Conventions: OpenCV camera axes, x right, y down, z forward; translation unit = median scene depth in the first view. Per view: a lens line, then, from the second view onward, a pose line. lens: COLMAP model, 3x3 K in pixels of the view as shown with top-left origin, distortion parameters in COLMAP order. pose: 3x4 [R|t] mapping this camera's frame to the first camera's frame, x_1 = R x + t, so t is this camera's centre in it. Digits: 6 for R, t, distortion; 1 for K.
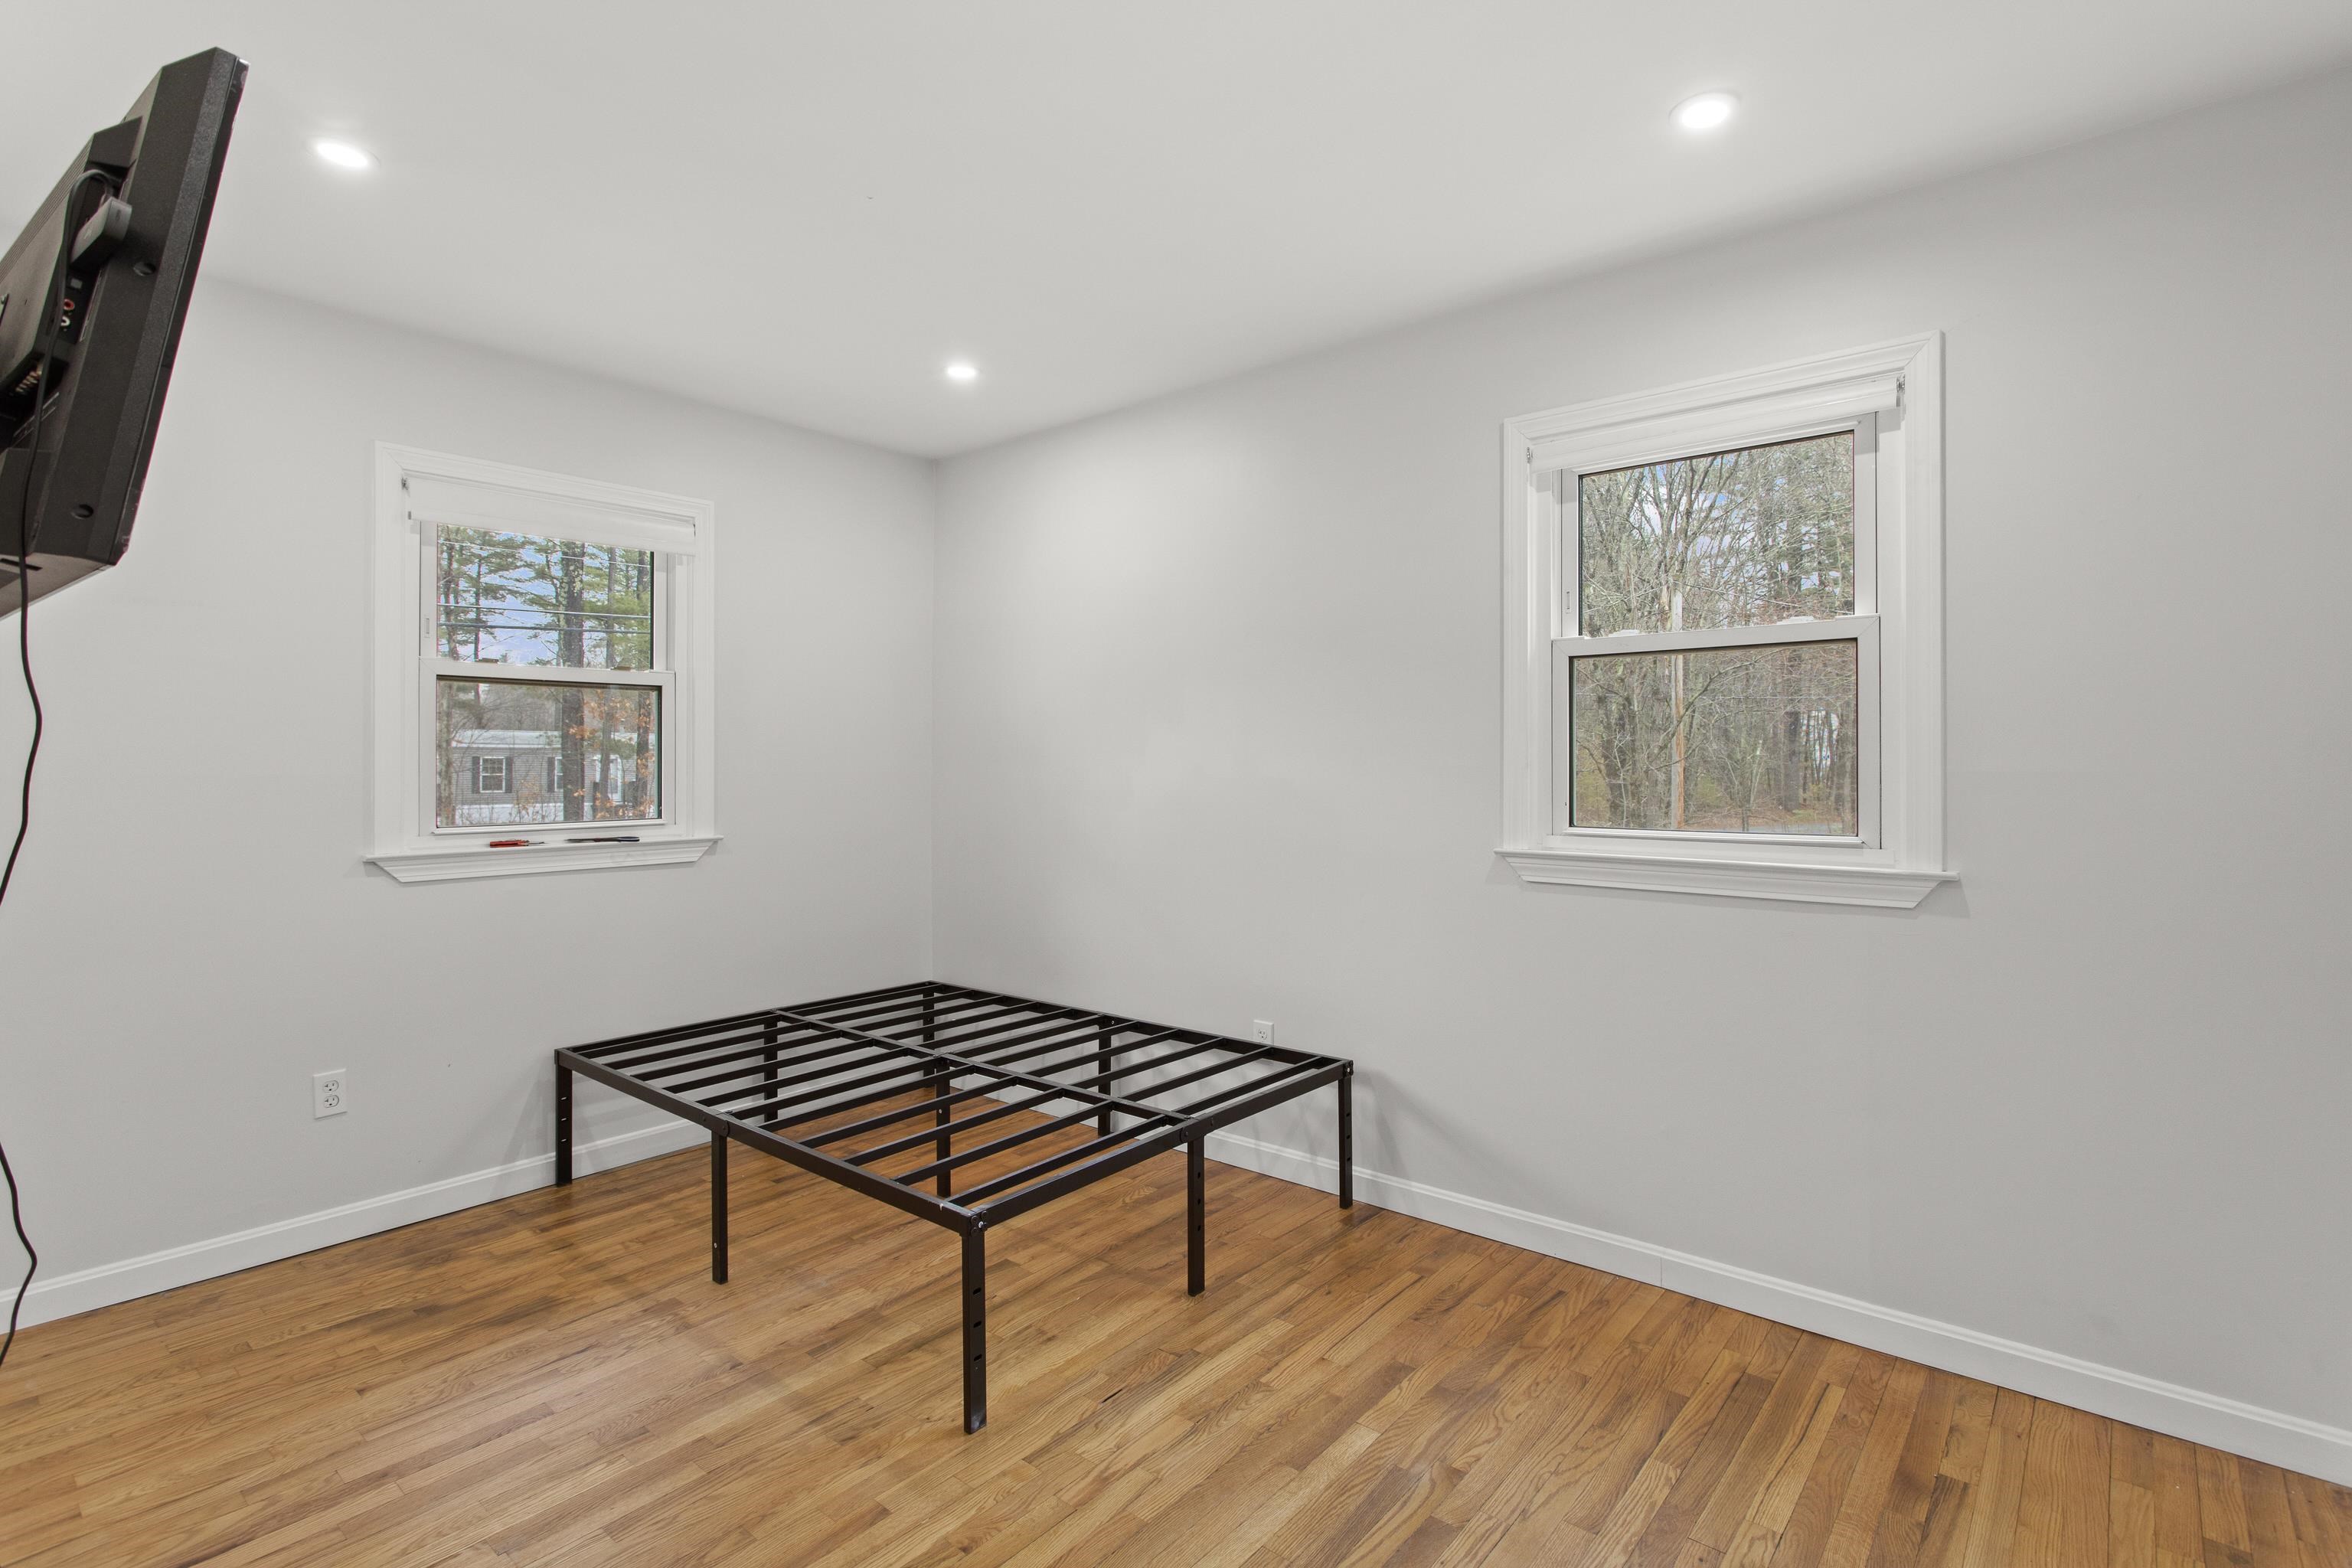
lens RADIAL K [[1109.5, 0, 1185.6], [0, 1109.5, 763.4], [0, 0, 1]] dist [-0.001098, 0.000443]
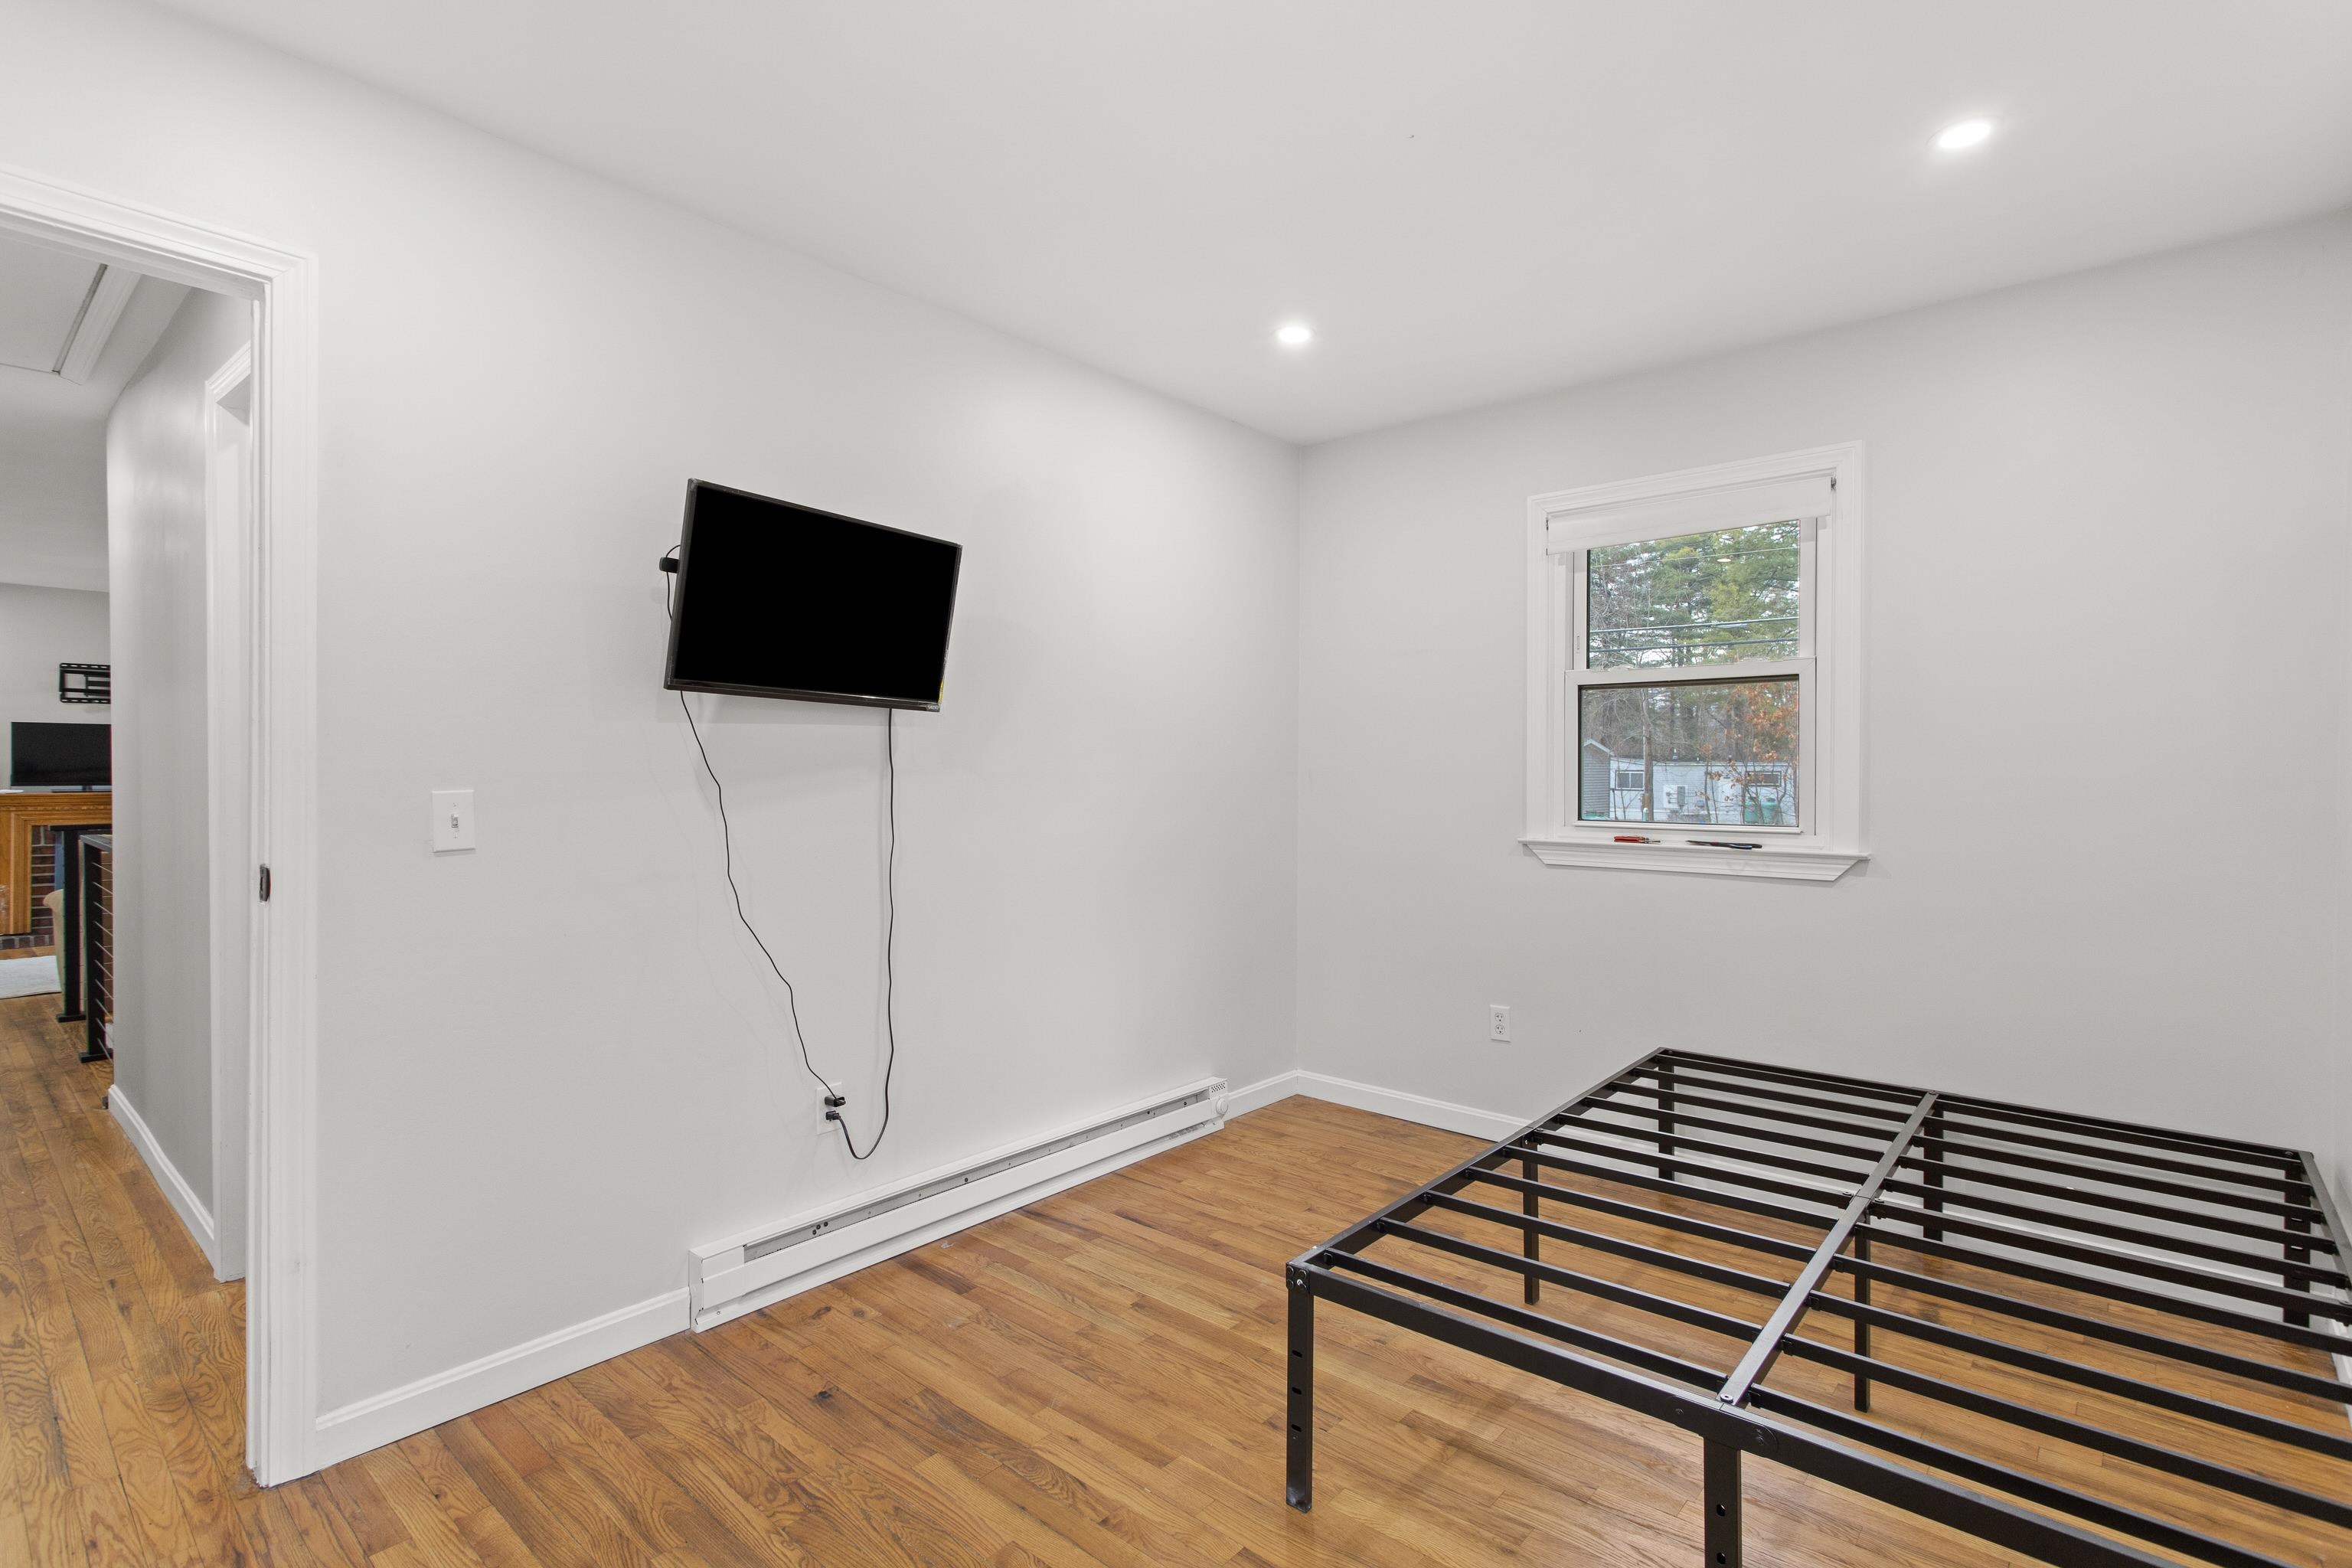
lens RADIAL K [[1109.5, 0, 1187.9], [0, 1109.5, 783.9], [0, 0, 1]] dist [-0.001098, 0.000443]
pose [[-0.019766, 0.017457, -0.999652, 0.553971], [-0.002639, 0.999843, 0.017513, 0.002808], [0.999801, 0.002984, -0.019717, 0.740403]]
